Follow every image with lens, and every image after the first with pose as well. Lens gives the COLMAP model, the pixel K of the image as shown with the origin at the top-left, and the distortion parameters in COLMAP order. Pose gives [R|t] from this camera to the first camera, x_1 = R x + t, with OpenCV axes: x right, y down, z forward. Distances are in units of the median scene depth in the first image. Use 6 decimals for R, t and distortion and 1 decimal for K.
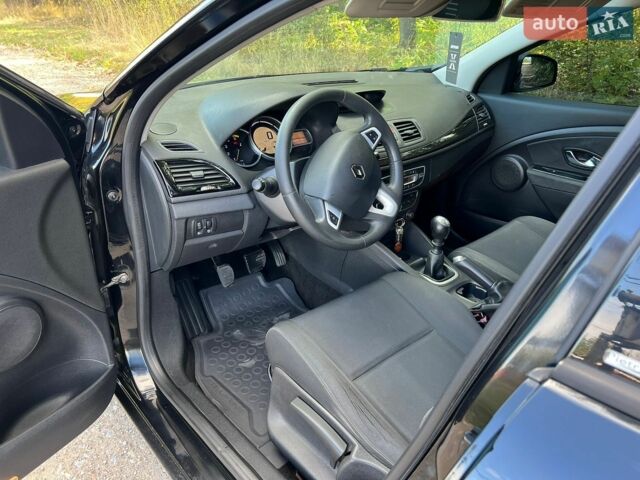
lens RADIAL K [[479.3, 0, 320.0], [0, 479.3, 240.0], [0, 0, 1]] dist [0.065747, -0.081808]
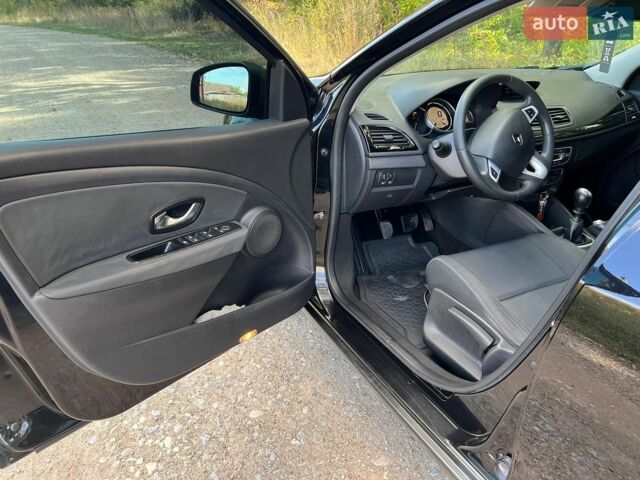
lens RADIAL K [[479.3, 0, 320.0], [0, 479.3, 240.0], [0, 0, 1]] dist [0.065747, -0.081808]
pose [[0.969067, 0.087883, -0.230622, -0.097312], [-0.092690, 0.995644, -0.010074, 0.168099], [0.228733, 0.031139, 0.972991, -0.318725]]
